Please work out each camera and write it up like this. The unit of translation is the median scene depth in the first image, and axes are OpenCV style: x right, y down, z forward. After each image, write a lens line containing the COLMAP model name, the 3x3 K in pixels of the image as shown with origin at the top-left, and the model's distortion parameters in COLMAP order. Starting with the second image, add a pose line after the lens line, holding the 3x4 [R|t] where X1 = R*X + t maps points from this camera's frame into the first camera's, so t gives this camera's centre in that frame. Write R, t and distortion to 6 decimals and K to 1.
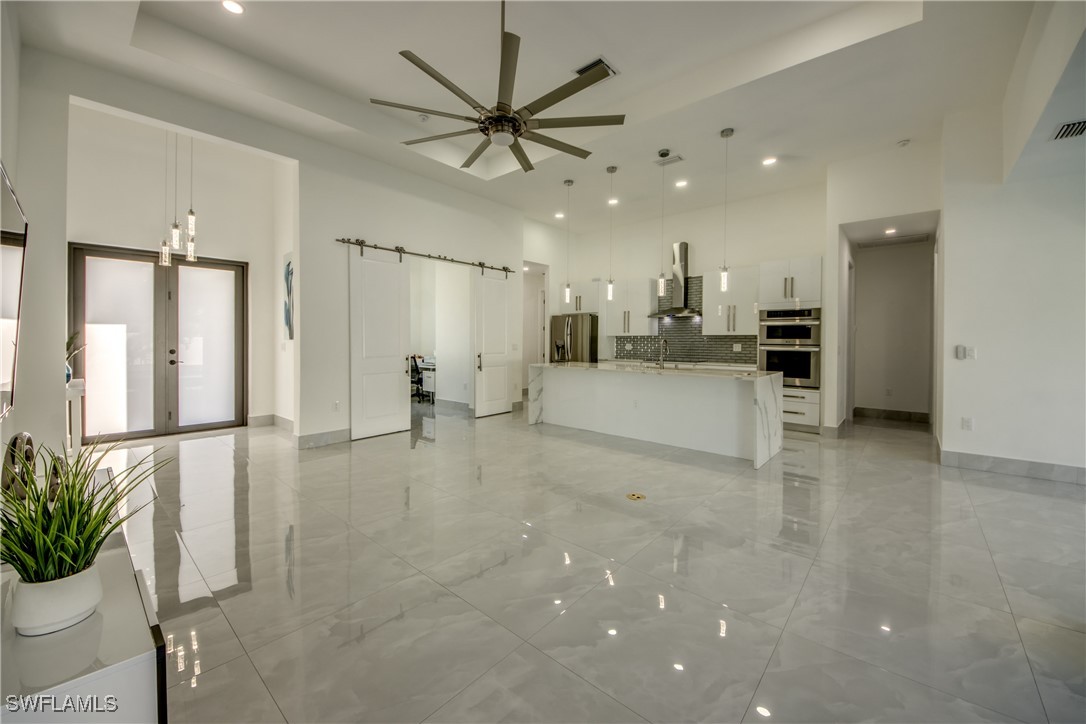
lens RADIAL K [[417.8, 0, 556.4], [0, 417.8, 342.5], [0, 0, 1]] dist [-0.020102, -0.001663]
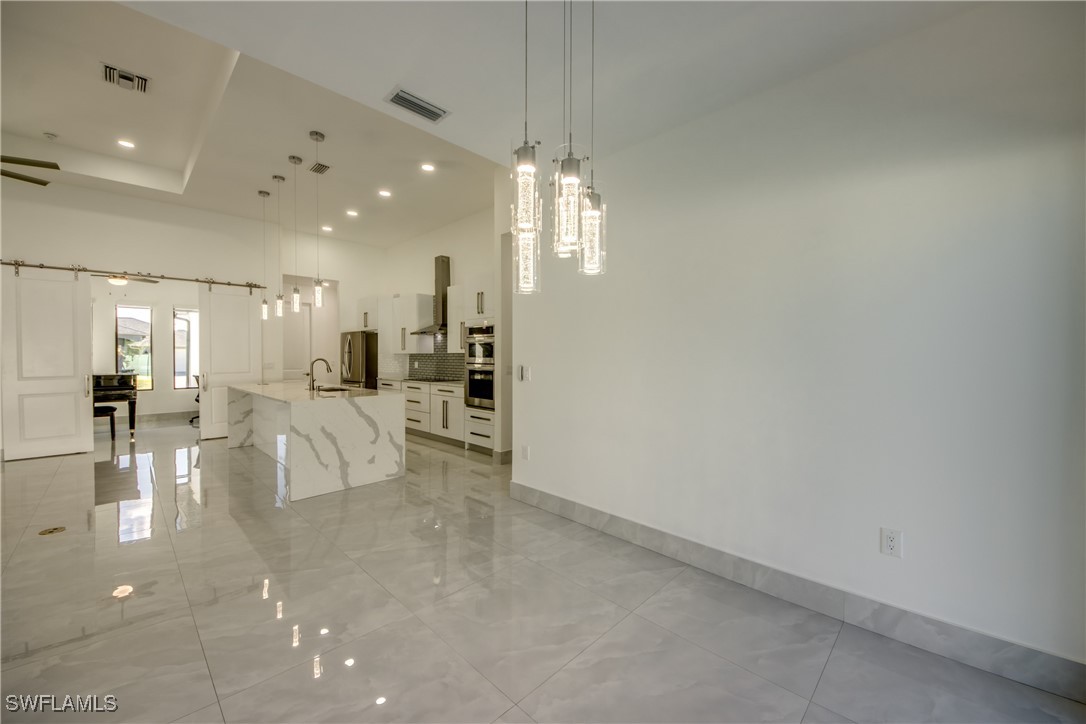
lens RADIAL K [[417.8, 0, 544.1], [0, 417.8, 361.8], [0, 0, 1]] dist [-0.020102, -0.001663]
pose [[0.999977, -0.006764, 0.000825, 0.647641], [0.006753, 0.999904, 0.012110, -0.007340], [-0.000907, -0.012104, 0.999926, 0.054389]]
